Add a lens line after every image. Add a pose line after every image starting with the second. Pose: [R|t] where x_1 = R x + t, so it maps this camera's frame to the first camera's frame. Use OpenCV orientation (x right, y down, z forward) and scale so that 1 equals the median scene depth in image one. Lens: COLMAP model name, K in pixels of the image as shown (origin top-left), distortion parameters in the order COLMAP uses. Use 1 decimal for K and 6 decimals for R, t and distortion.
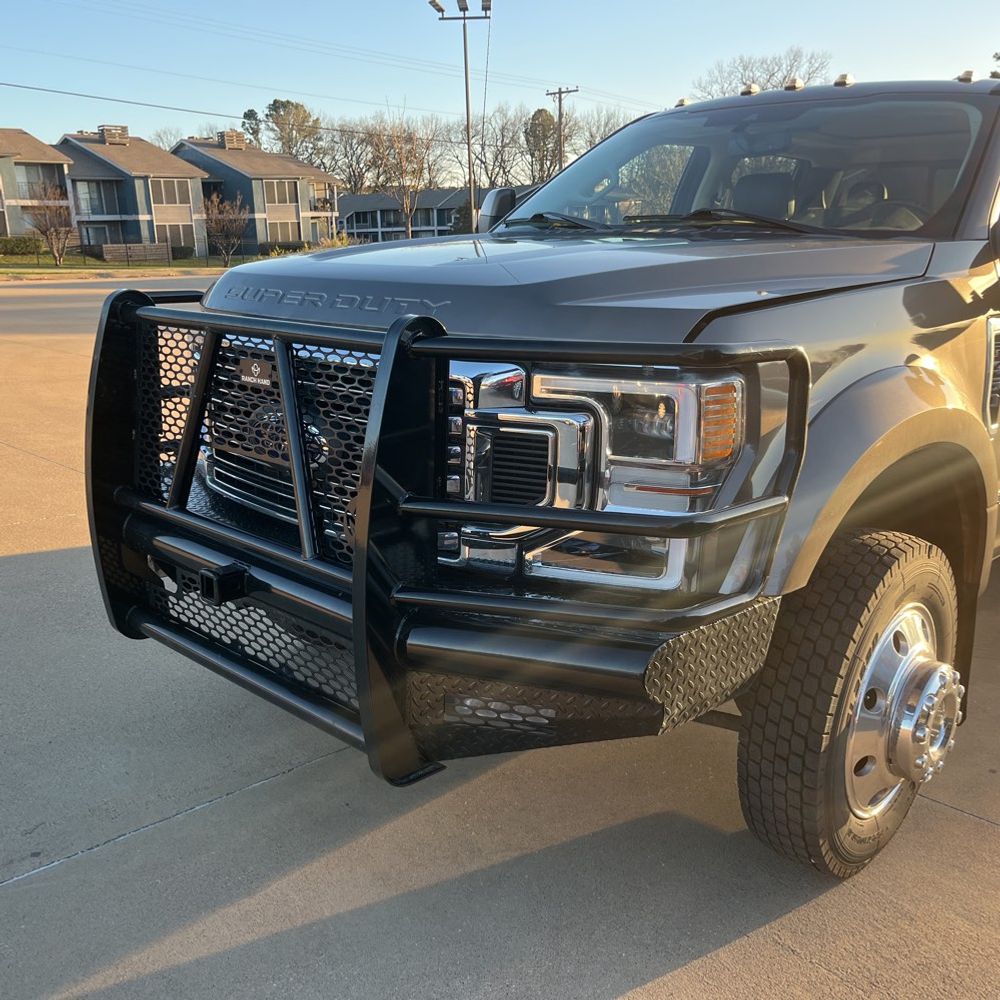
lens RADIAL K [[1019.8, 0, 496.7], [0, 1019.8, 494.5], [0, 0, 1]] dist [0.016296, 0.000000]
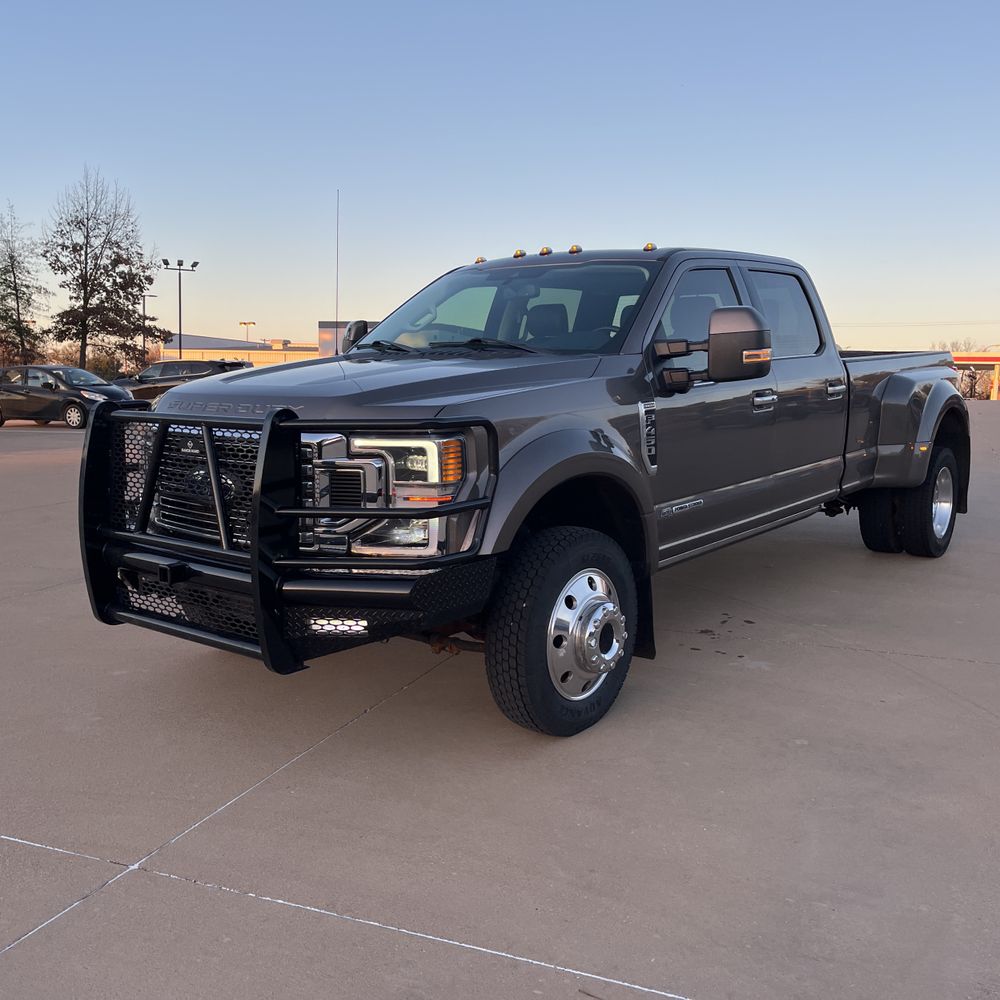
lens RADIAL K [[1019.8, 0, 502.7], [0, 1019.8, 495.1], [0, 0, 1]] dist [0.016296, 0.000000]
pose [[0.997005, -0.042605, 0.064547, 0.174814], [0.048321, 0.994791, -0.089756, 0.146389], [-0.060387, 0.092606, 0.993870, -0.738228]]
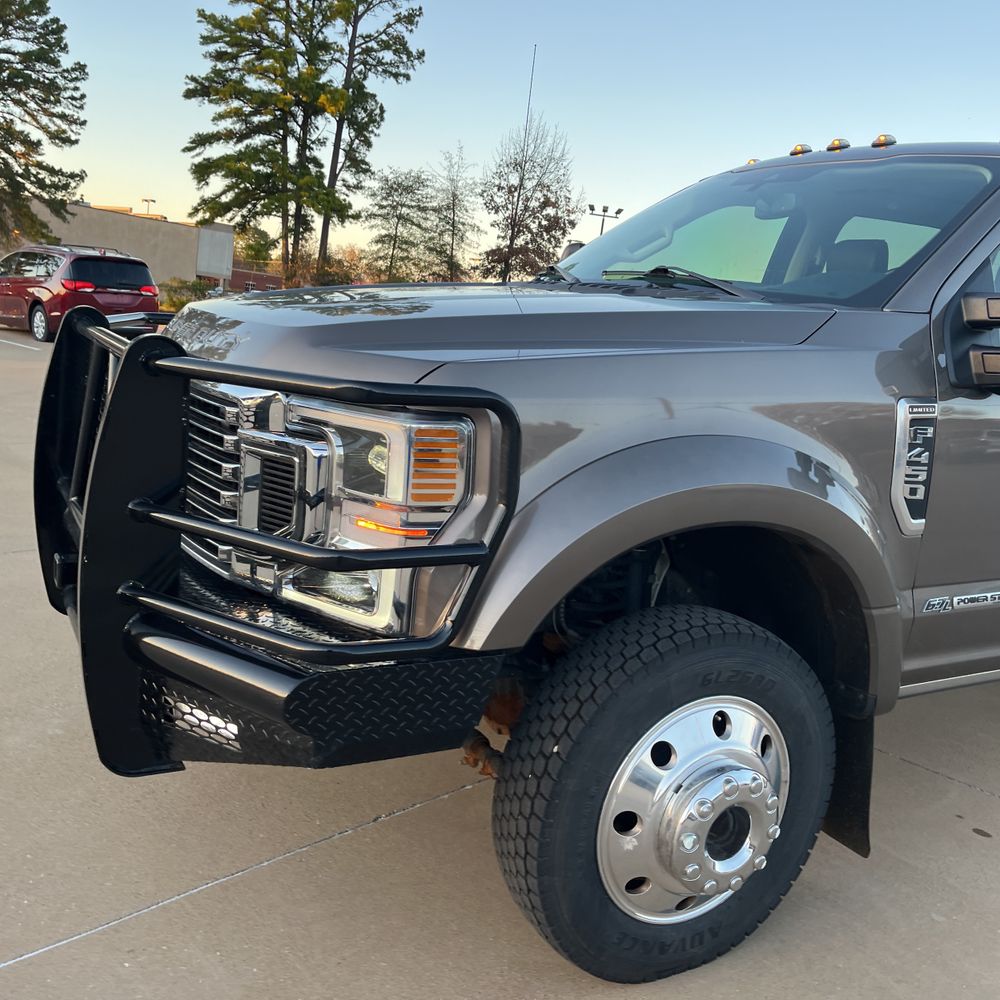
lens RADIAL K [[1019.8, 0, 505.9], [0, 1019.8, 482.7], [0, 0, 1]] dist [0.016296, 0.000000]
pose [[0.942880, 0.111565, -0.313895, 0.543595], [-0.132164, 0.990203, -0.045057, -0.016312], [0.305793, 0.083969, 0.948388, 0.090686]]
